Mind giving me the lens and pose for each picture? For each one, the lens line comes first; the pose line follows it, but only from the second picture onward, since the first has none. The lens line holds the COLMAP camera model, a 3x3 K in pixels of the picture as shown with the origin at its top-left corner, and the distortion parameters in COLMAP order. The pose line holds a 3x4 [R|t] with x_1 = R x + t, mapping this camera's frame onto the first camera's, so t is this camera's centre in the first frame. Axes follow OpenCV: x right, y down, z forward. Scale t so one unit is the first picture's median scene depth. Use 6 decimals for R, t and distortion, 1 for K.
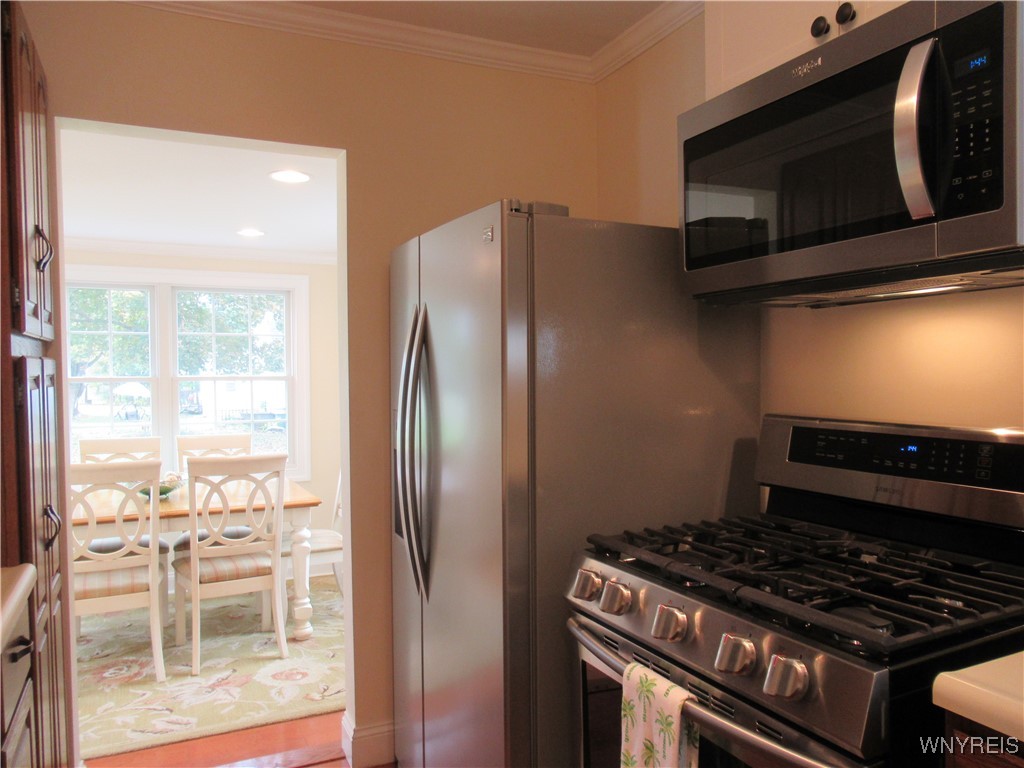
lens RADIAL K [[770.7, 0, 514.3], [0, 770.7, 382.2], [0, 0, 1]] dist [0.007359, 0.002758]
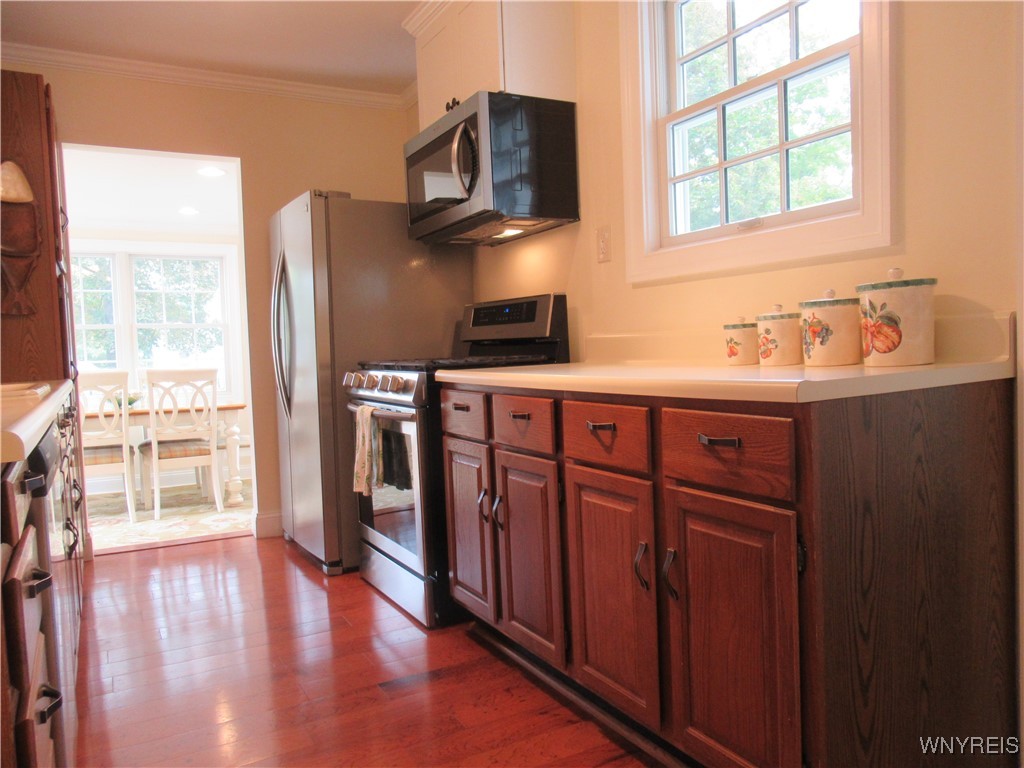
lens RADIAL K [[770.7, 0, 510.1], [0, 770.7, 390.3], [0, 0, 1]] dist [0.007359, 0.002758]
pose [[0.998735, -0.021654, 0.045386, 0.174404], [0.019998, 0.999129, 0.036620, 0.092155], [-0.046139, -0.035666, 0.998298, -0.437617]]
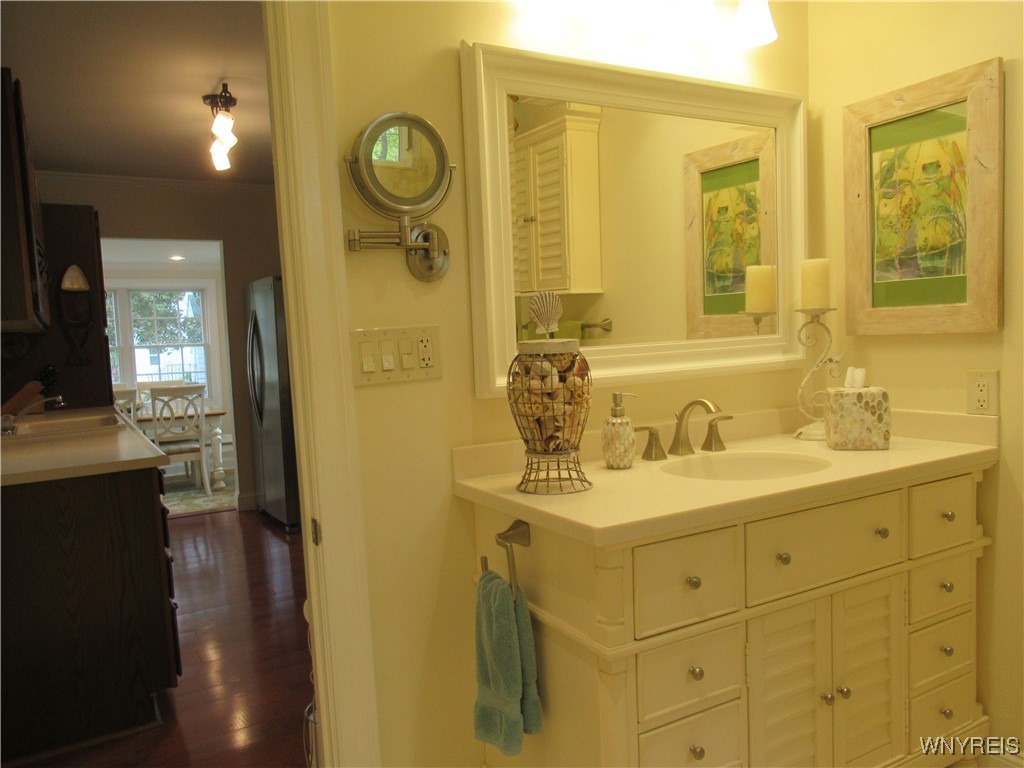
lens RADIAL K [[770.7, 0, 511.6], [0, 770.7, 382.7], [0, 0, 1]] dist [0.007359, 0.002758]
pose [[0.995946, -0.033049, 0.083656, 0.282006], [0.029084, 0.998415, 0.048184, 0.019372], [-0.085116, -0.045556, 0.995329, -0.903027]]
